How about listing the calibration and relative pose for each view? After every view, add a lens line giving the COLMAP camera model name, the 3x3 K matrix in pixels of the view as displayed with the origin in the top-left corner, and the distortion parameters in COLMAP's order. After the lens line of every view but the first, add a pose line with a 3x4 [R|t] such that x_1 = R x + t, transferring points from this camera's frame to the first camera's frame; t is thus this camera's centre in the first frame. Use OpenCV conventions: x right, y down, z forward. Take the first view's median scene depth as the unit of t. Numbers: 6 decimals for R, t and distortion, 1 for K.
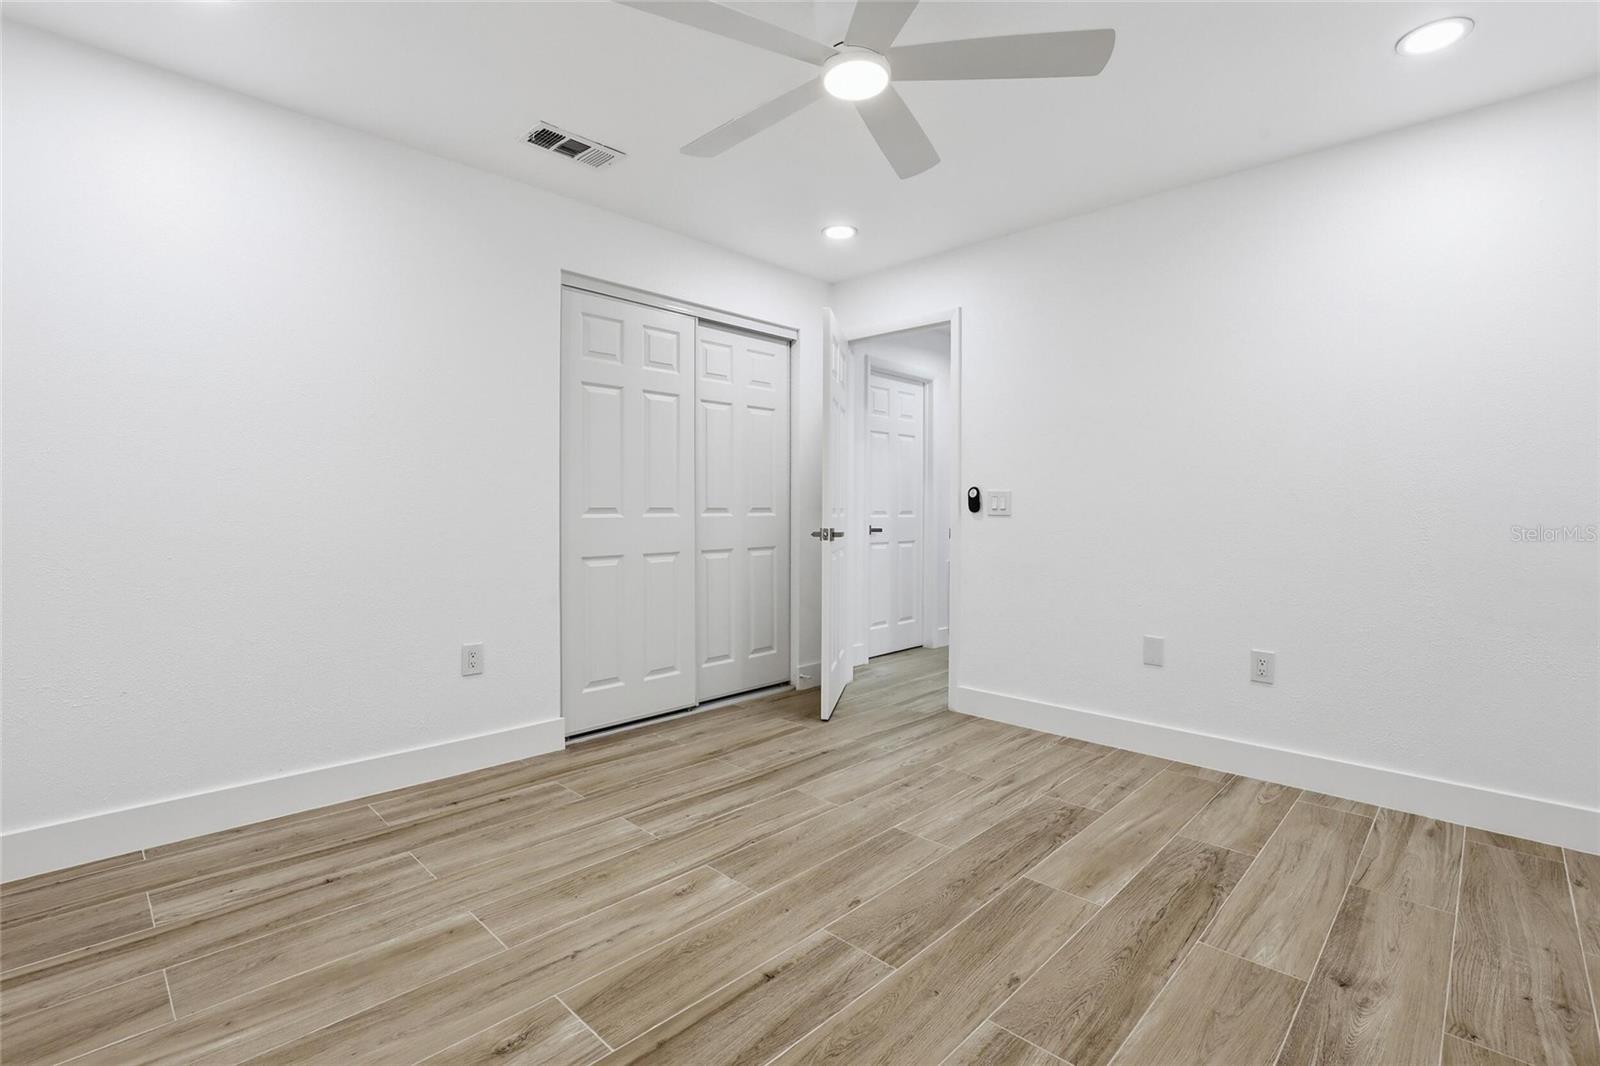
lens RADIAL K [[741.4, 0, 807.7], [0, 741.4, 510.3], [0, 0, 1]] dist [-0.032222, -0.000205]
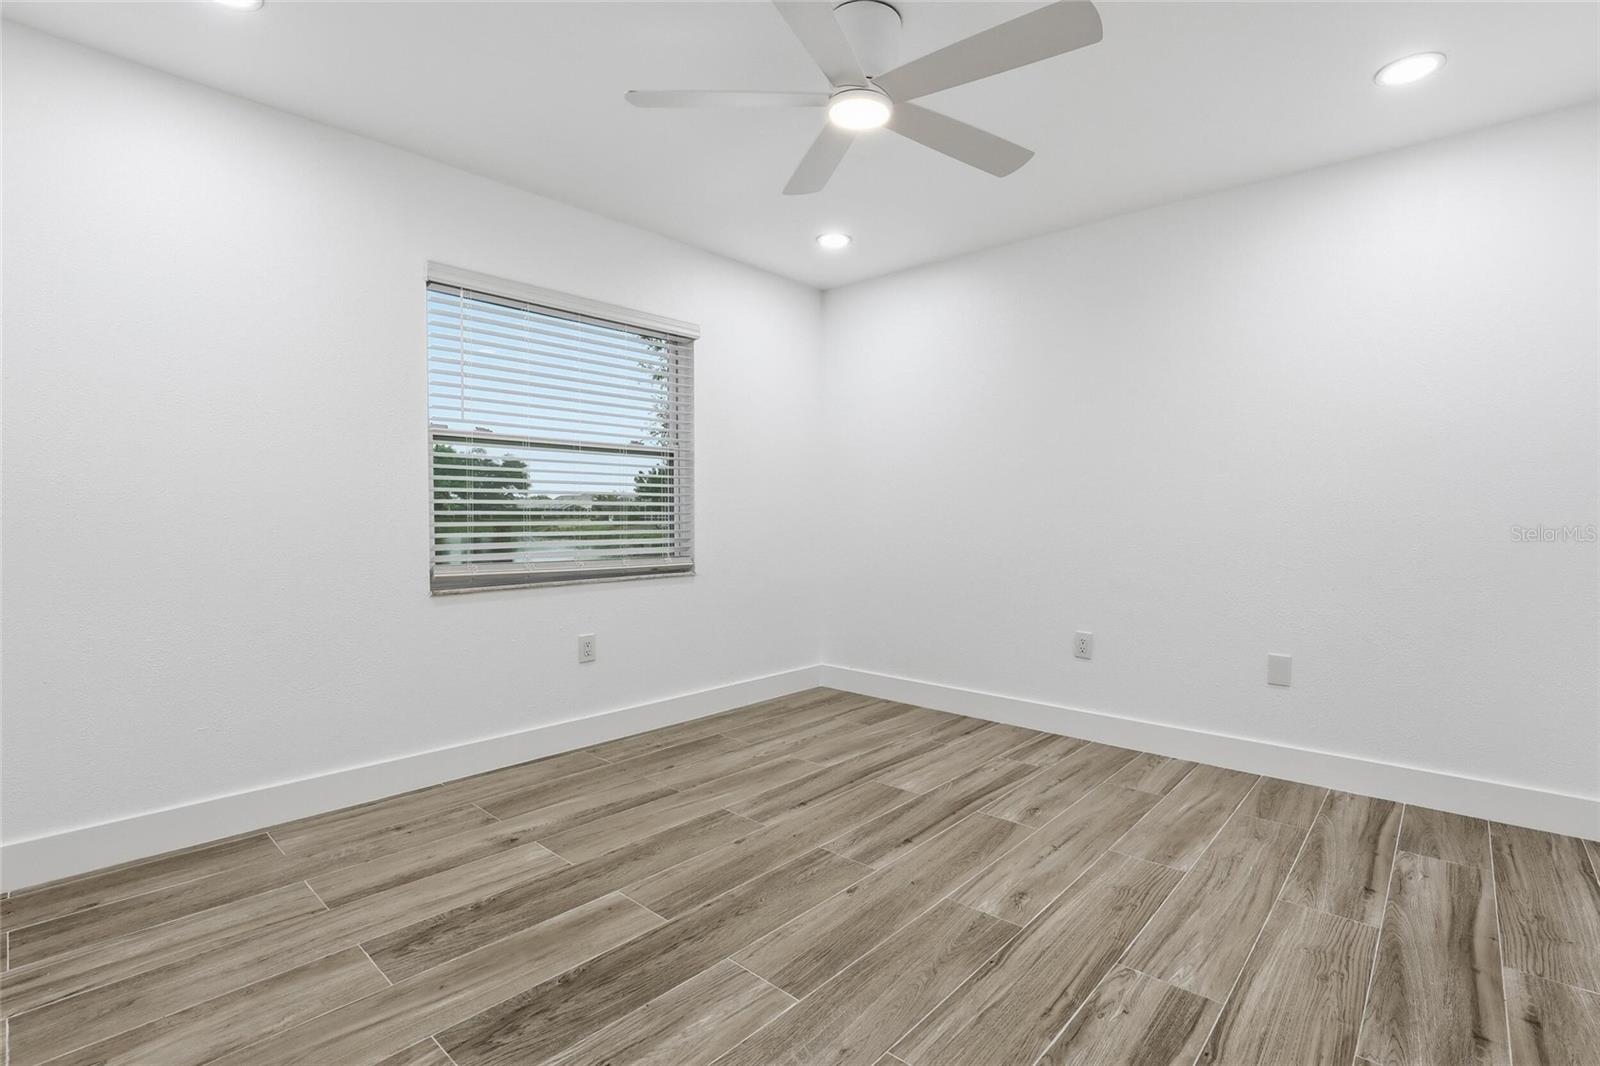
lens RADIAL K [[741.4, 0, 807.7], [0, 741.4, 510.3], [0, 0, 1]] dist [-0.032222, -0.000205]
pose [[-0.999353, -0.008795, -0.034872, 0.165648], [-0.008740, 0.999960, -0.001736, -0.010010], [0.034886, -0.001430, -0.999390, 2.010741]]
